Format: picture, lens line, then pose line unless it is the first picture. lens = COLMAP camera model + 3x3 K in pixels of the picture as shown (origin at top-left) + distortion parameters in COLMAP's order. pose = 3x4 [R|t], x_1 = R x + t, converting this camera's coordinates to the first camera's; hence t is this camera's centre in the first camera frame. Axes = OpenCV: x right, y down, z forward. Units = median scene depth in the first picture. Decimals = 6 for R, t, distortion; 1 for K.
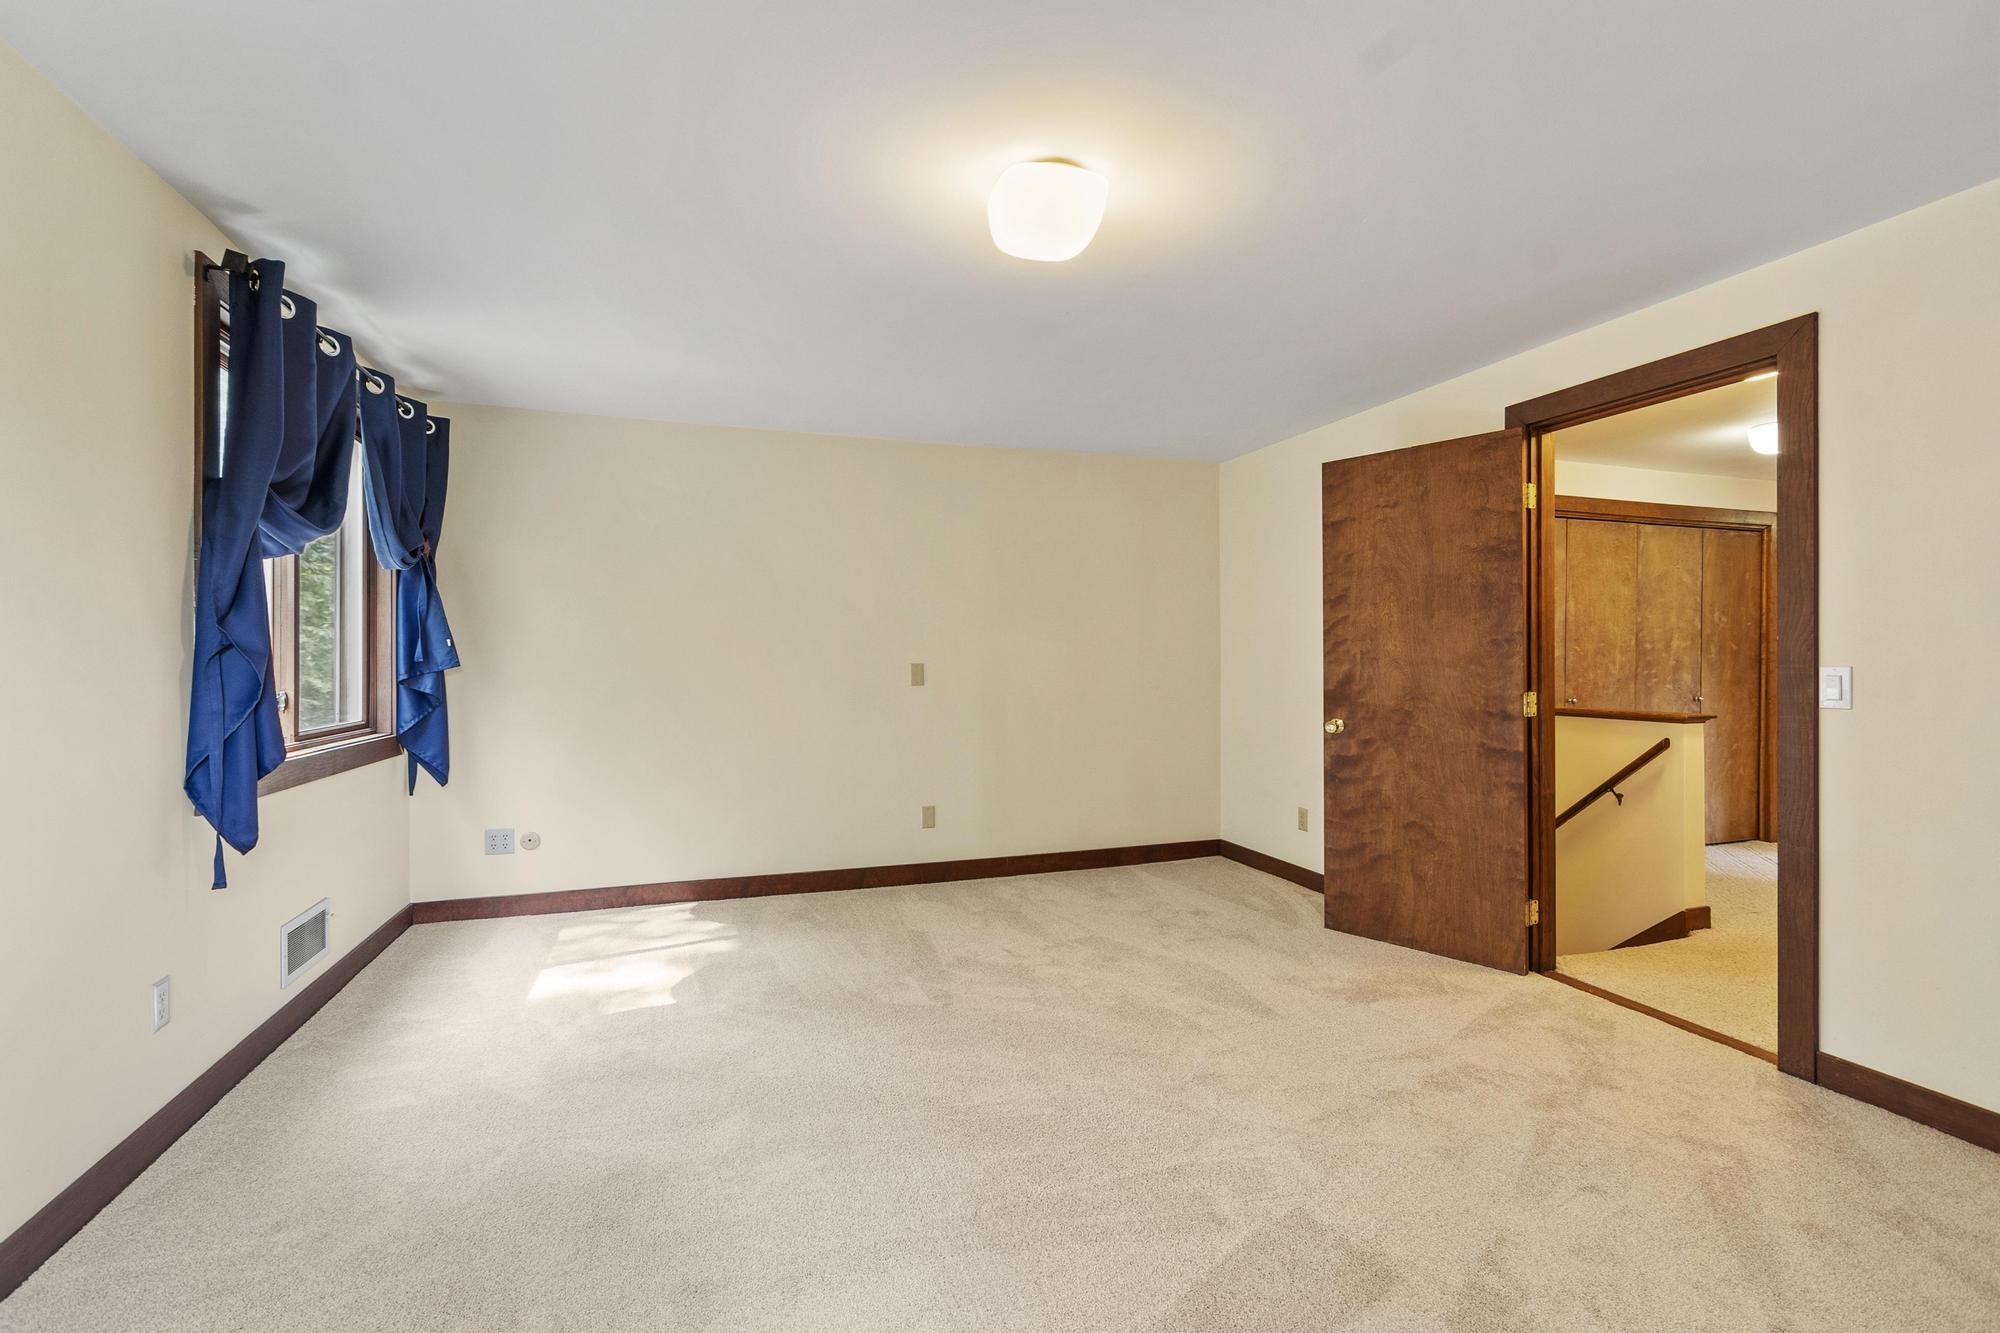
lens RADIAL K [[869.6, 0, 994.7], [0, 869.6, 663.7], [0, 0, 1]] dist [0.003510, -0.000574]
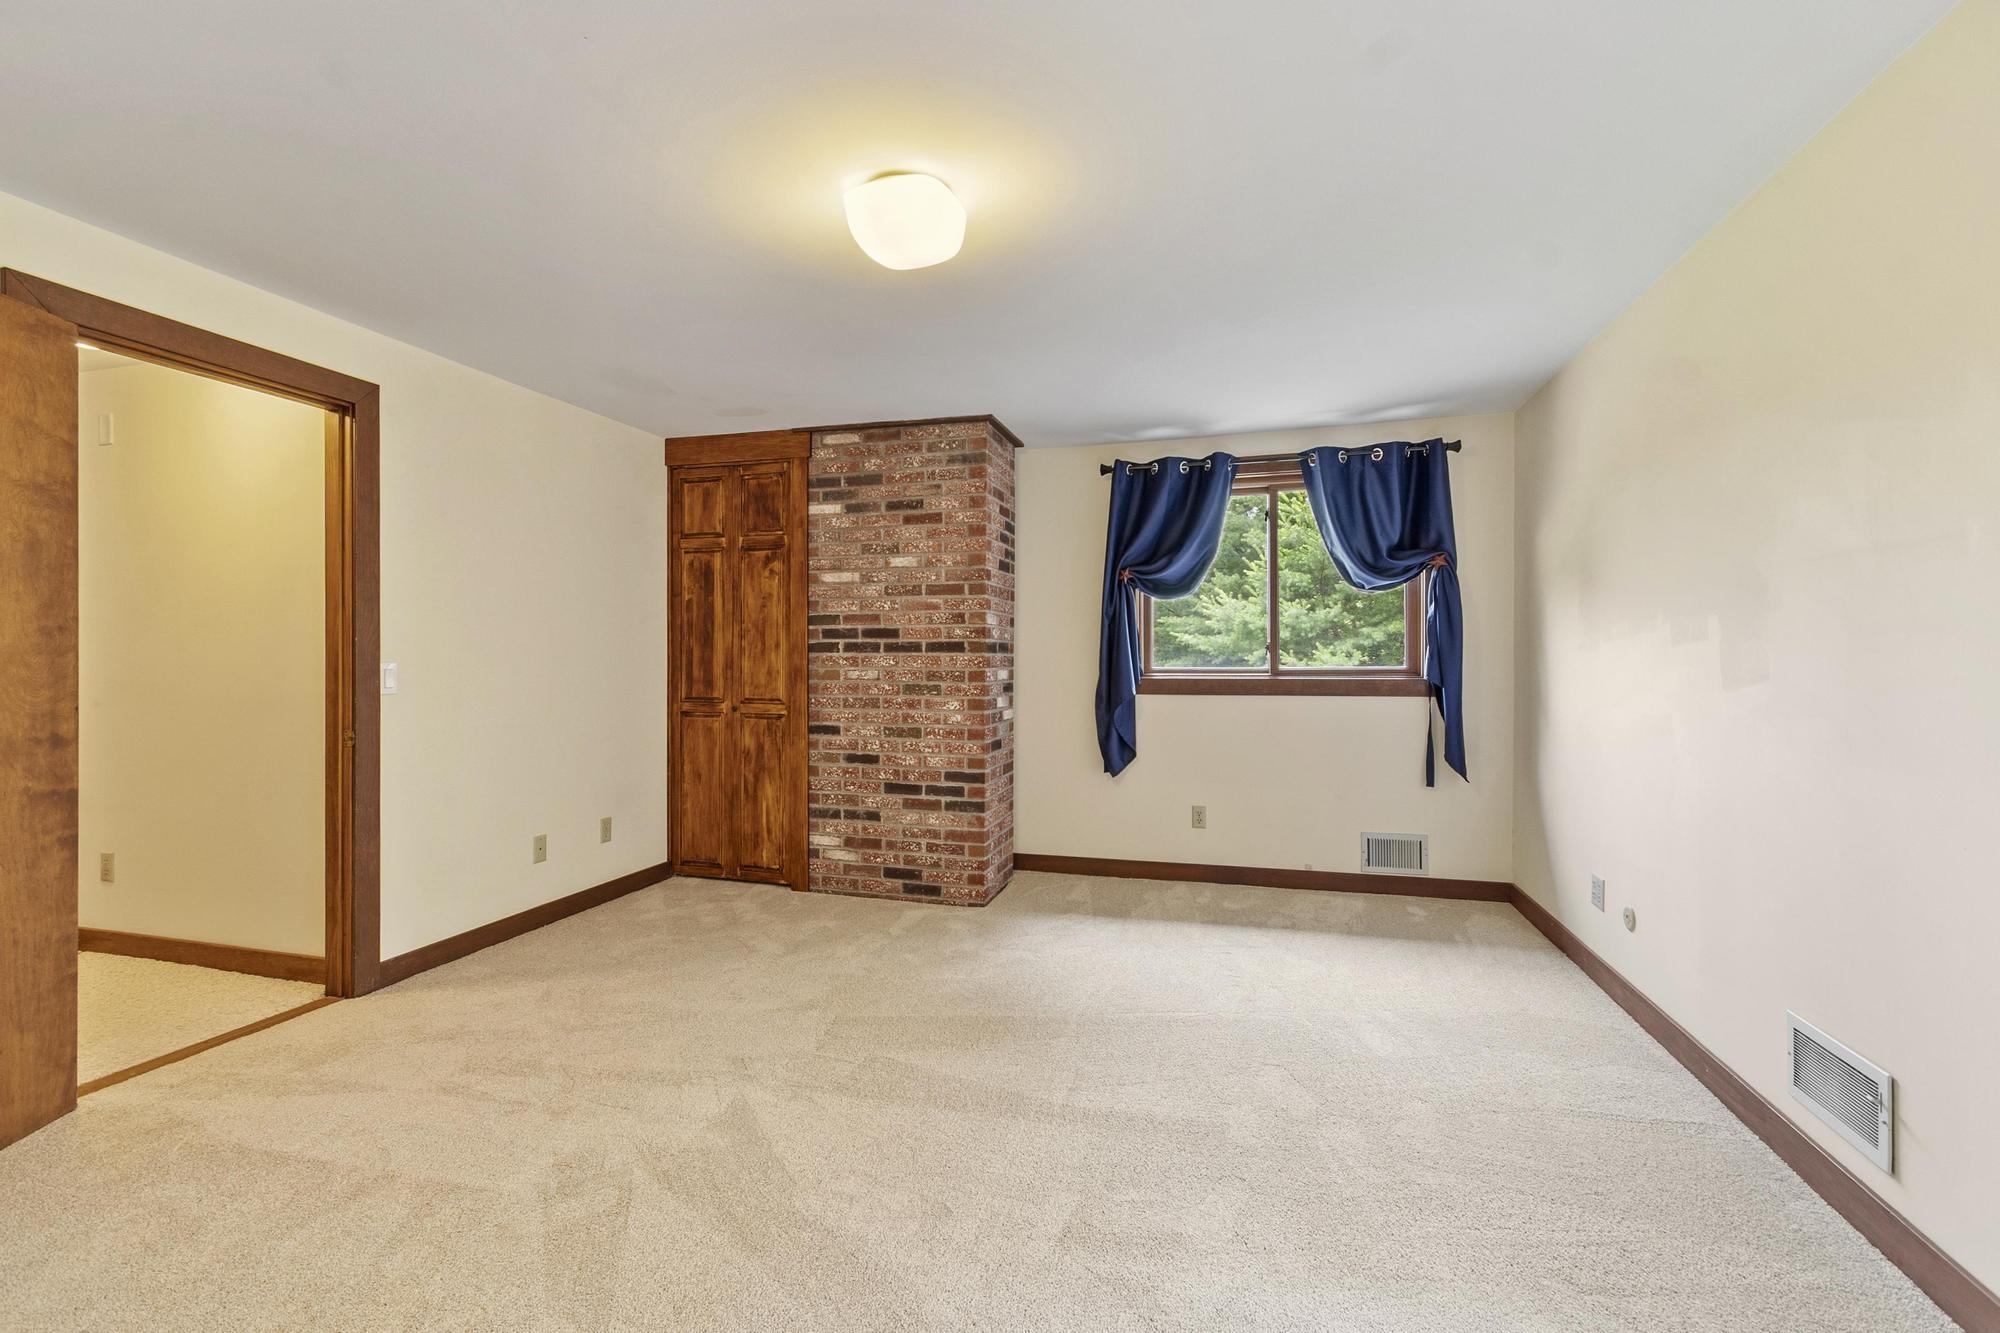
lens RADIAL K [[869.6, 0, 993.9], [0, 869.6, 659.1], [0, 0, 1]] dist [0.003510, -0.000574]
pose [[-0.817601, -0.001091, 0.575784, -0.449642], [0.003246, 0.999974, 0.006504, -0.006074], [-0.575776, 0.007187, -0.817576, 1.291585]]
